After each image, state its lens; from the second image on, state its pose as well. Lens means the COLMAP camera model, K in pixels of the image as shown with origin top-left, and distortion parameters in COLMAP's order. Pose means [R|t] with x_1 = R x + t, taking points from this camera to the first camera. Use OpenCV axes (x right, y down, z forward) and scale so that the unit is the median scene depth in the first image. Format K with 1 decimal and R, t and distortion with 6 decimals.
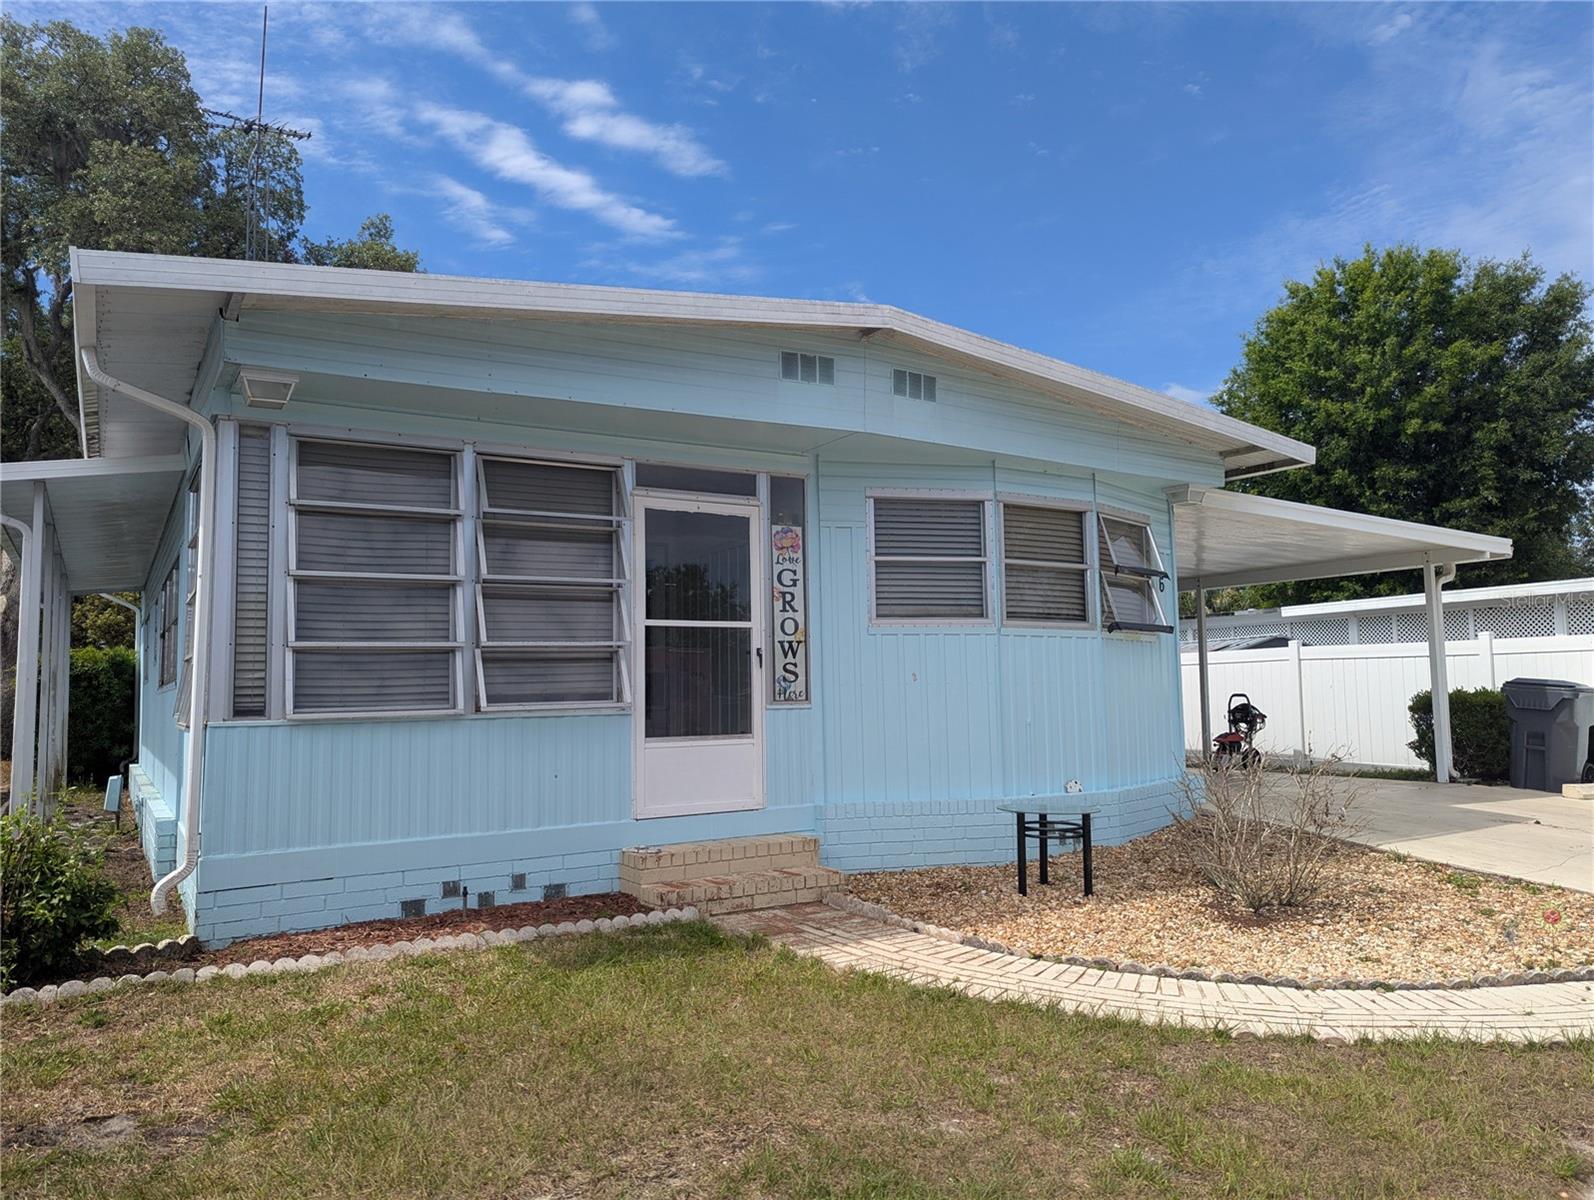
lens RADIAL K [[1123.6, 0, 797.0], [0, 1123.6, 600.0], [0, 0, 1]] dist [0.059321, -0.059683]
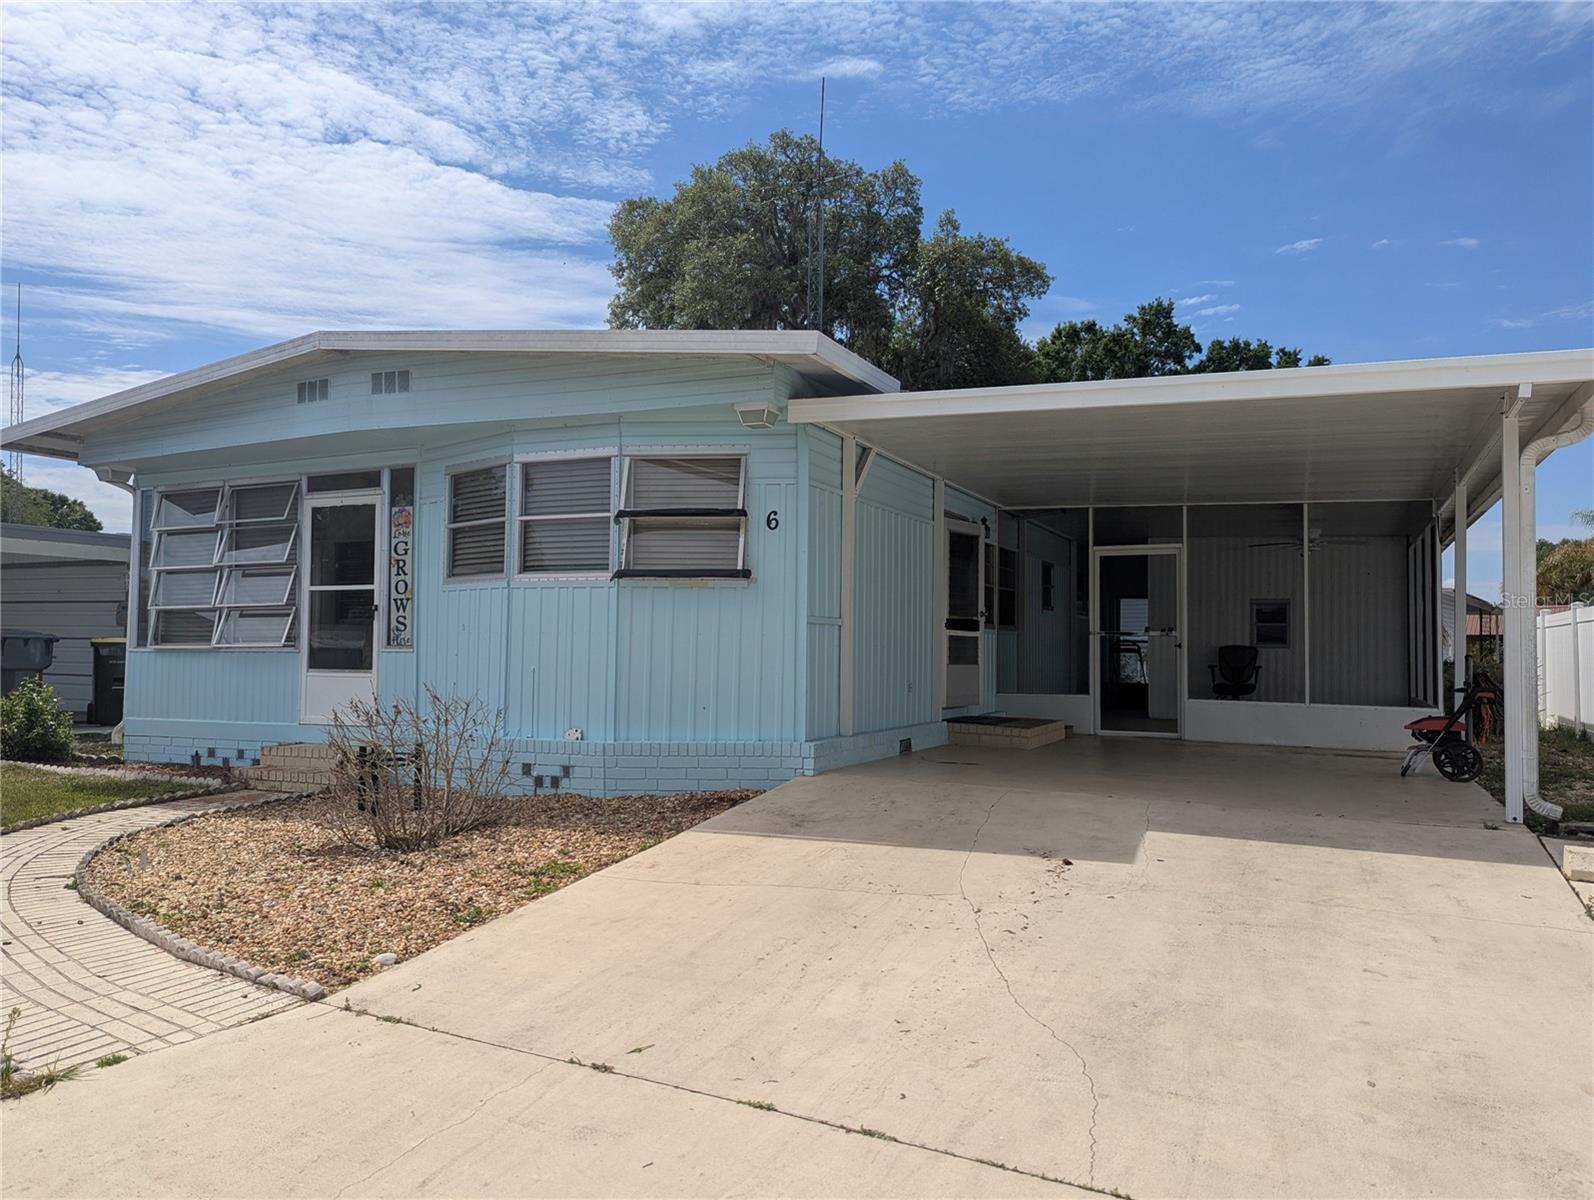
lens RADIAL K [[1123.6, 0, 797.0], [0, 1123.6, 600.0], [0, 0, 1]] dist [0.059321, -0.059683]
pose [[0.548671, -0.011036, -0.835965, 1.456218], [0.054519, 0.998257, 0.022604, 0.037887], [0.834259, -0.057978, 0.548316, 0.755985]]
